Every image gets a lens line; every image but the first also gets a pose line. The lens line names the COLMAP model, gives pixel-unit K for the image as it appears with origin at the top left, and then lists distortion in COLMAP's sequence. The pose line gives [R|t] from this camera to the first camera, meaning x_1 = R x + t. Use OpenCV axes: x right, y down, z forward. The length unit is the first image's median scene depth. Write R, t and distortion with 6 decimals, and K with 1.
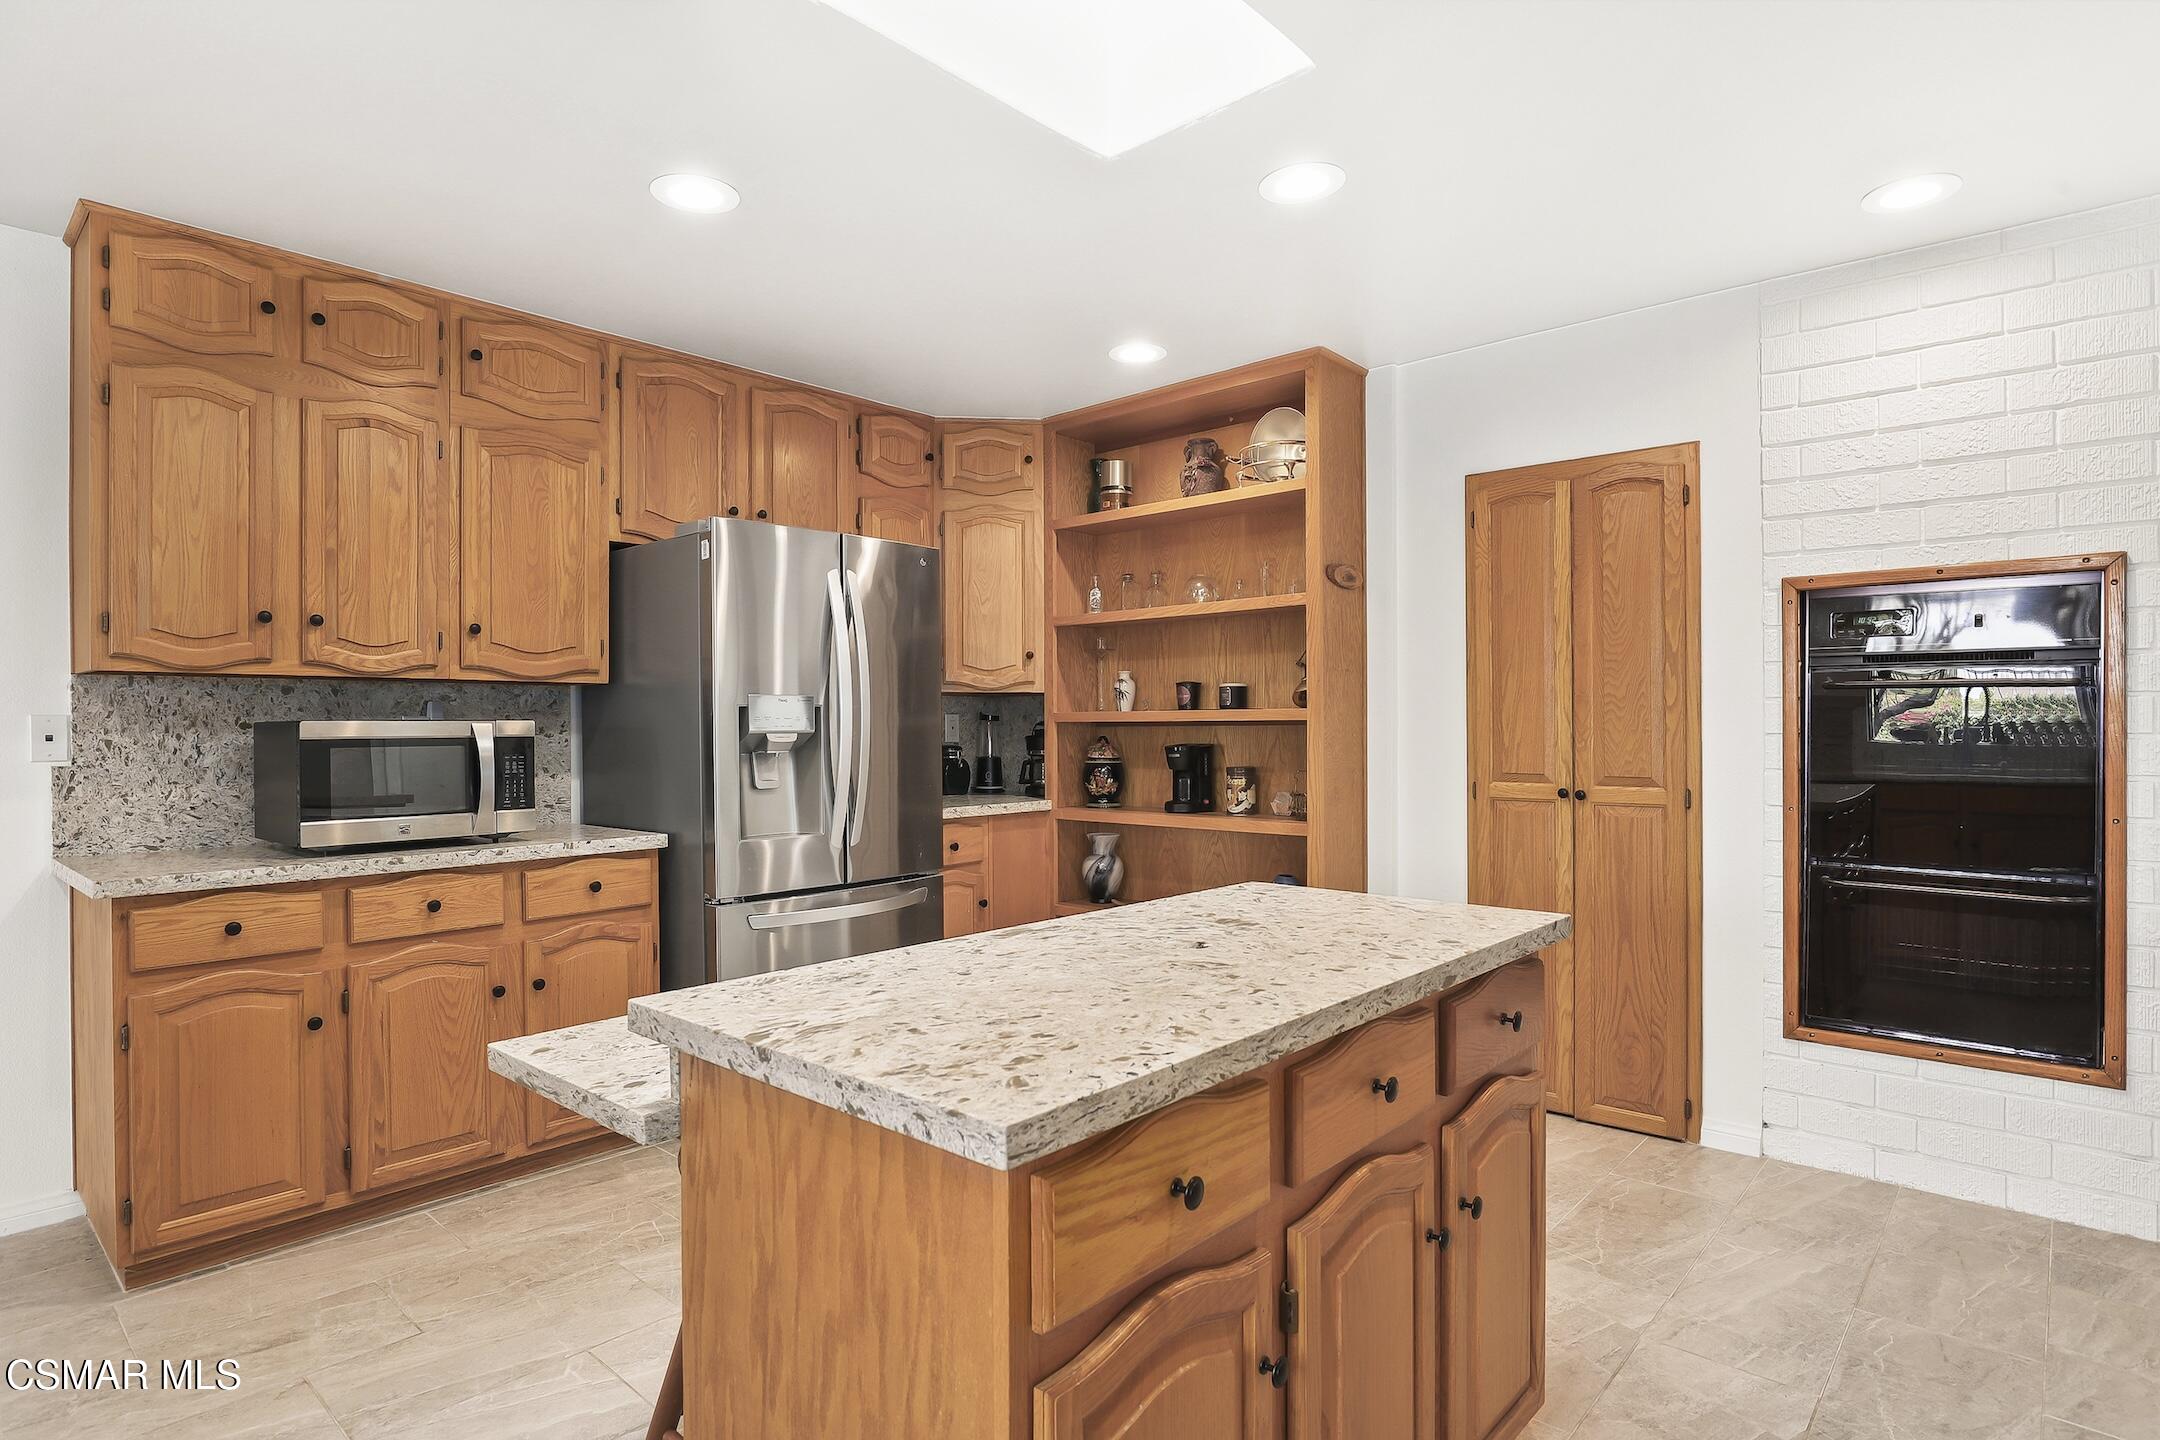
lens RADIAL K [[1128.3, 0, 1085.8], [0, 1128.3, 726.6], [0, 0, 1]] dist [-0.018879, -0.000050]
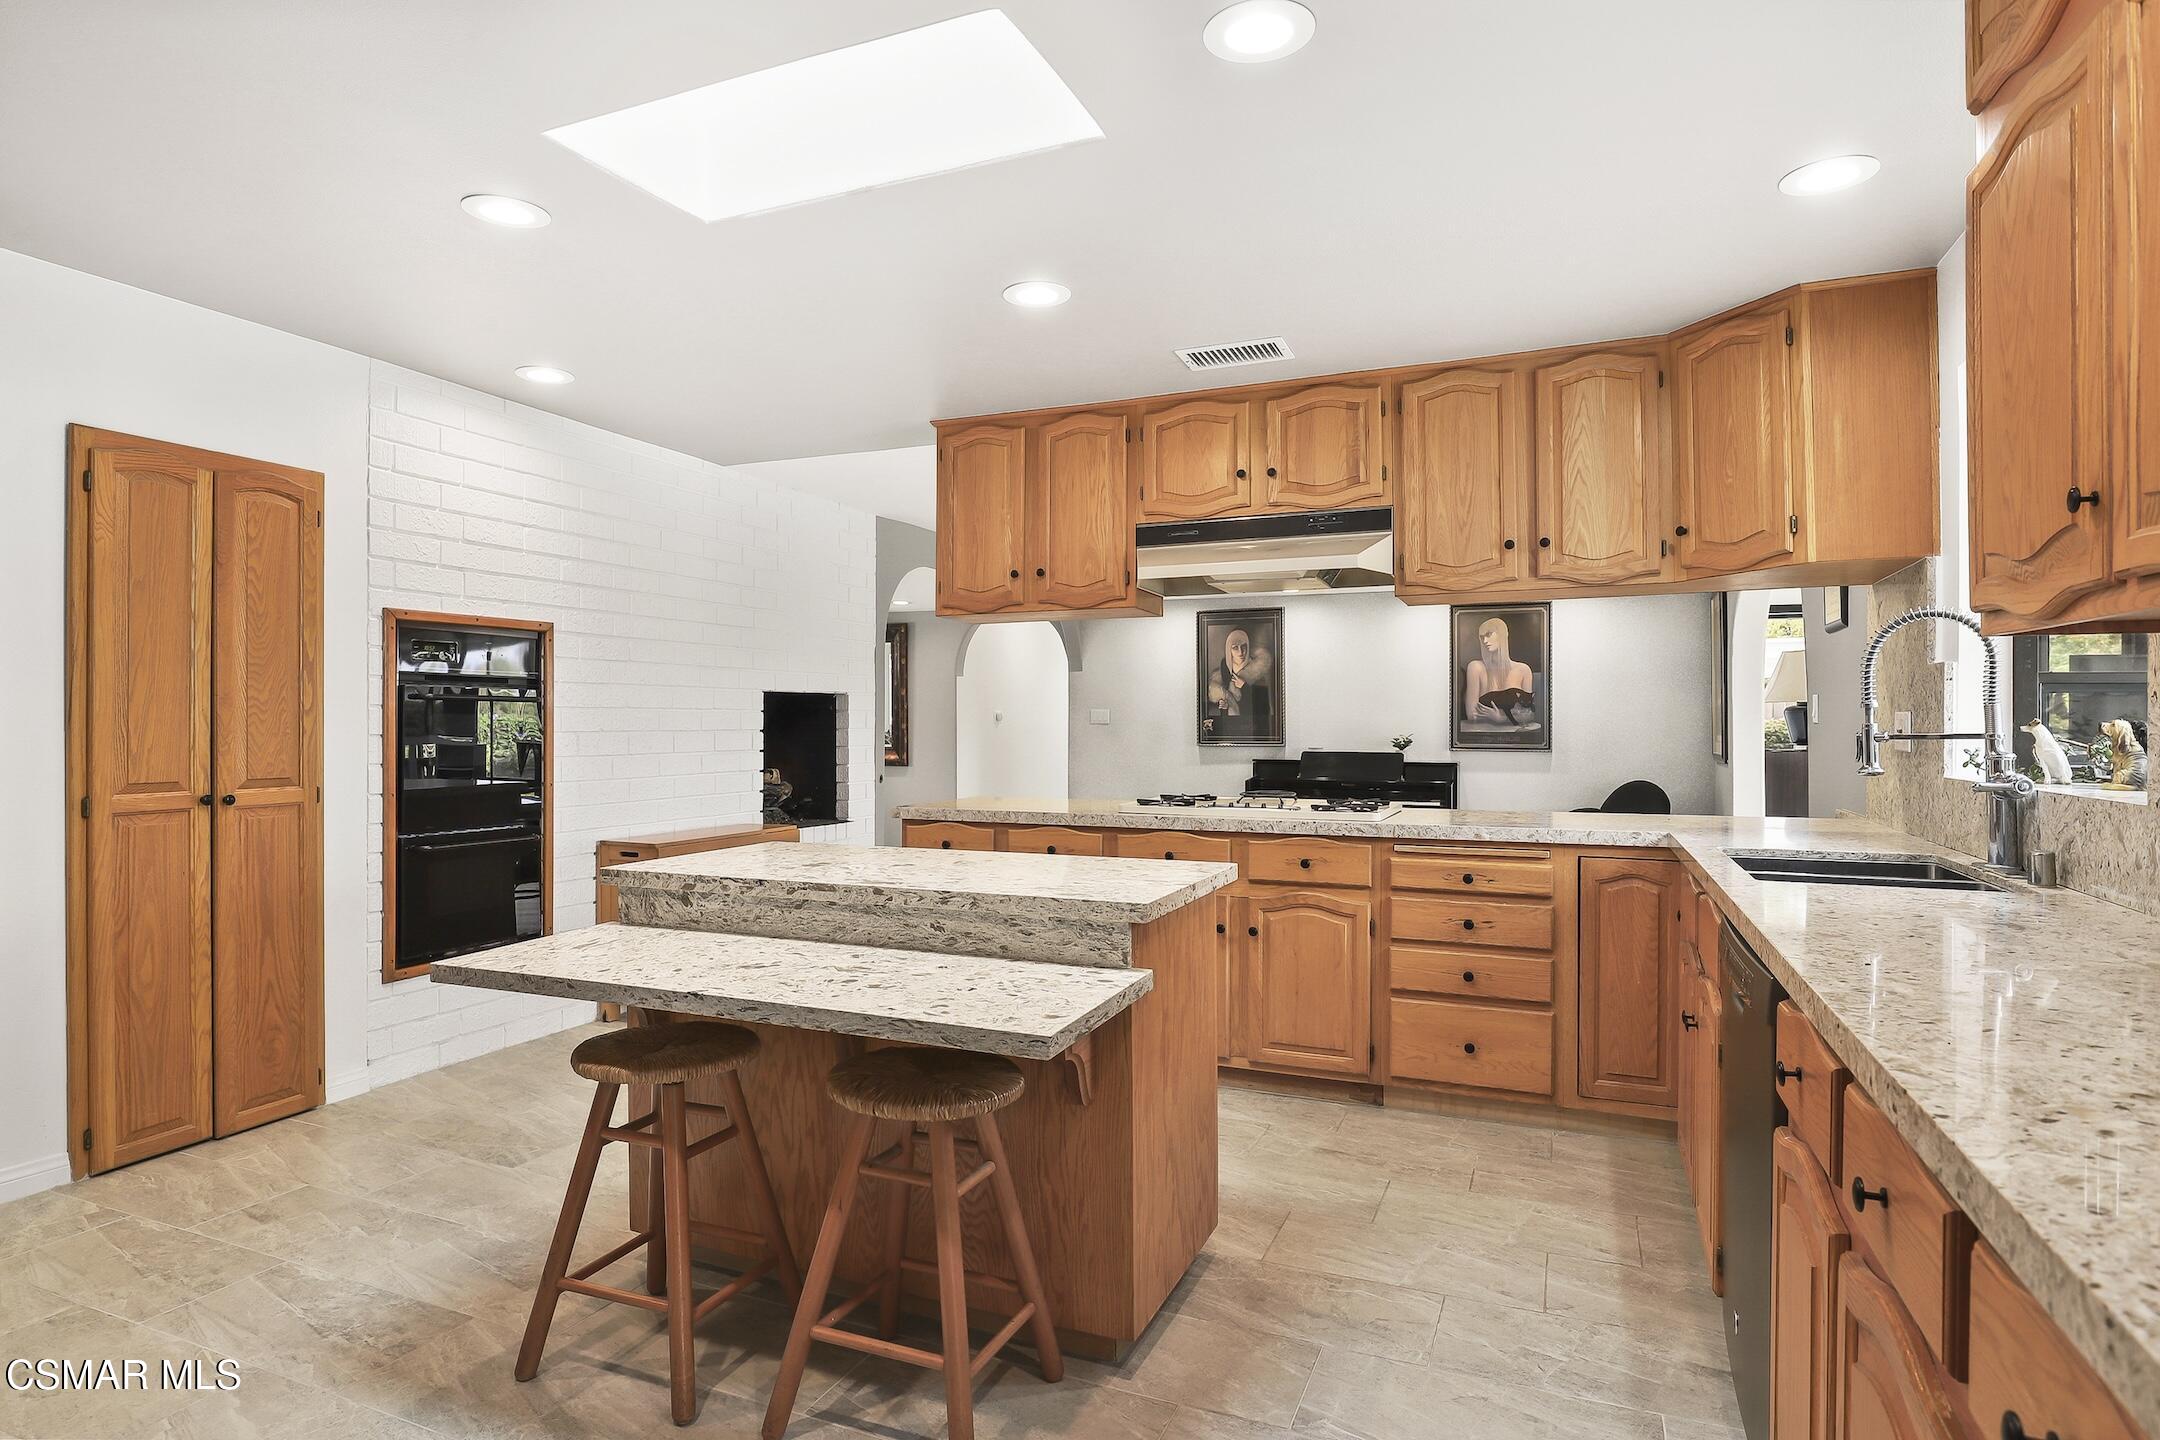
lens RADIAL K [[1217.0, 0, 1074.8], [0, 1217.0, 722.2], [0, 0, 1]] dist [-0.010510, -0.002580]
pose [[-0.331831, 0.003749, 0.943331, -0.806693], [0.006318, 0.999979, -0.001752, -0.000172], [-0.943318, 0.005379, -0.331848, 0.670430]]
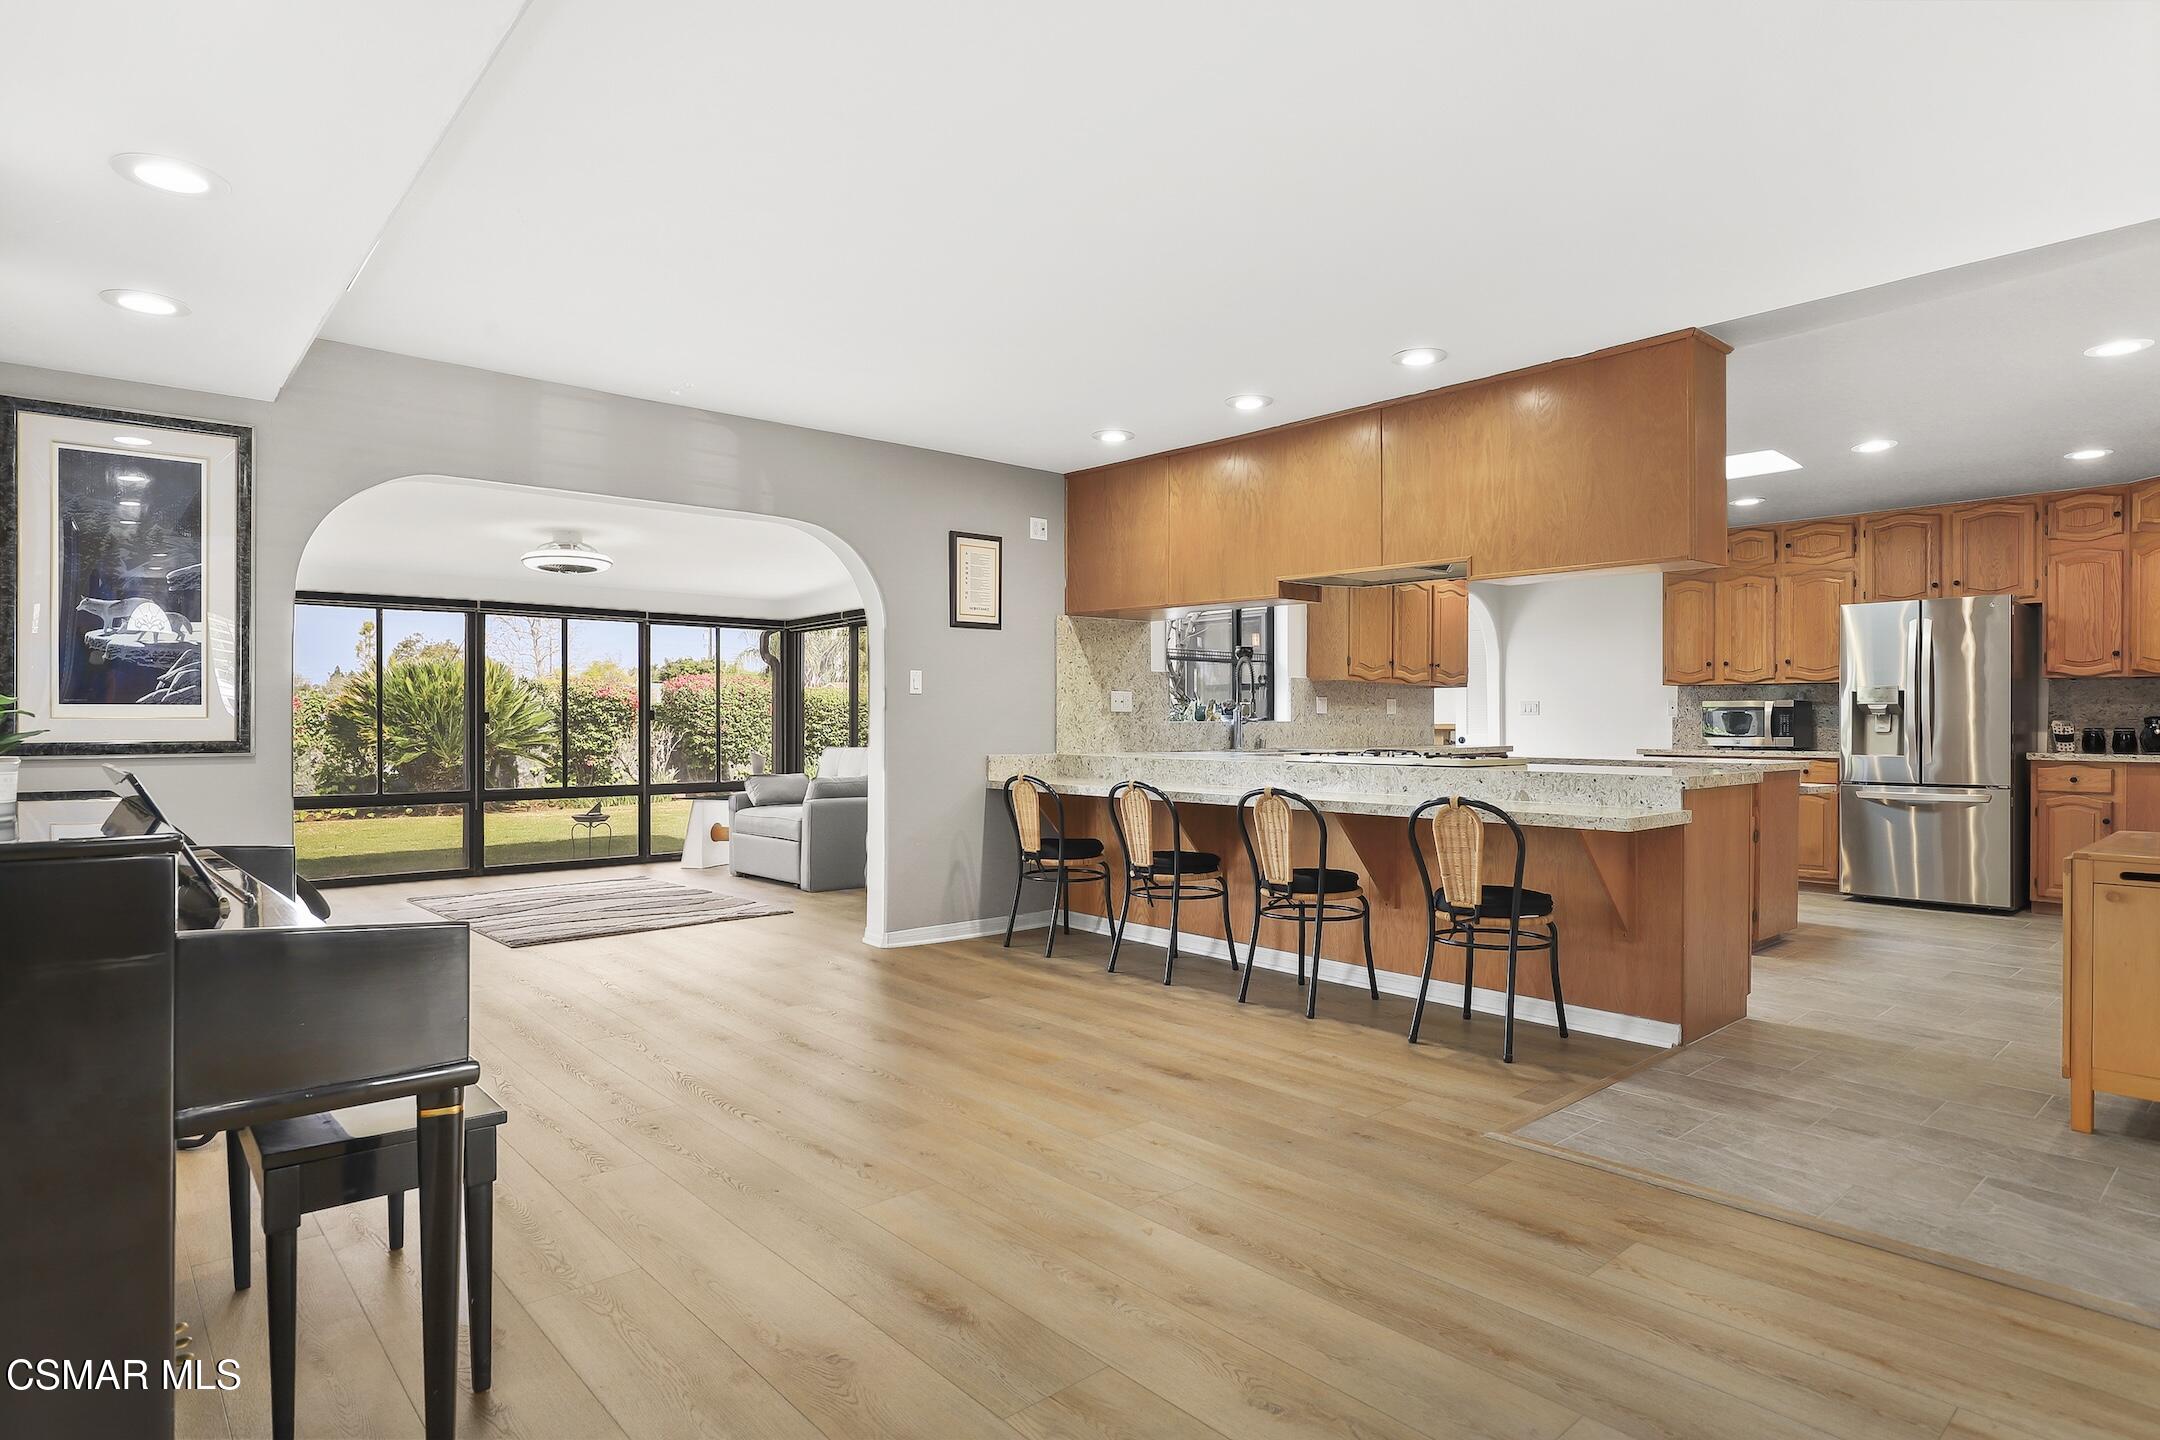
lens RADIAL K [[1164.0, 0, 1075.3], [0, 1164.0, 719.5], [0, 0, 1]] dist [-0.020792, -0.000039]
pose [[-0.117208, 0.001614, -0.993106, 1.940167], [-0.005089, 0.999985, 0.002225, 0.034811], [0.993094, 0.005315, -0.117198, -0.193856]]
